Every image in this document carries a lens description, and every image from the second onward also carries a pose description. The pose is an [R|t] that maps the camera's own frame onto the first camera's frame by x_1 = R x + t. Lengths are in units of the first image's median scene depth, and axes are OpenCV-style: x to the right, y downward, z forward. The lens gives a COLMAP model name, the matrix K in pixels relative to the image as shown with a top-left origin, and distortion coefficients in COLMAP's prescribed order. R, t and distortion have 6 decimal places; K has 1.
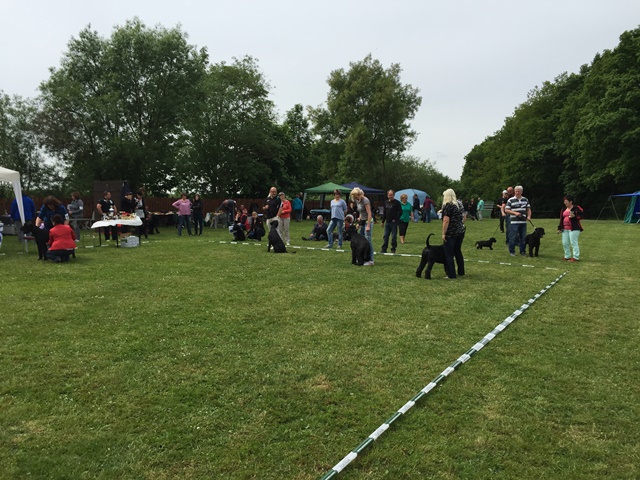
lens RADIAL K [[544.2, 0, 332.1], [0, 544.2, 242.6], [0, 0, 1]] dist [0.063437, -0.069693]
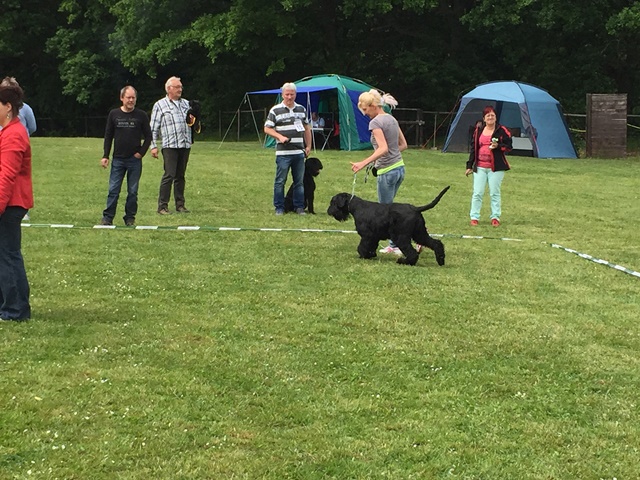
lens RADIAL K [[1397.5, 0, 317.6], [0, 1397.5, 238.7], [0, 0, 1]] dist [0.050554, 0.000000]
pose [[0.773085, -0.048935, 0.632412, -0.566596], [0.028701, 0.998697, 0.042193, -0.016036], [-0.633653, -0.014468, 0.773482, 0.010666]]
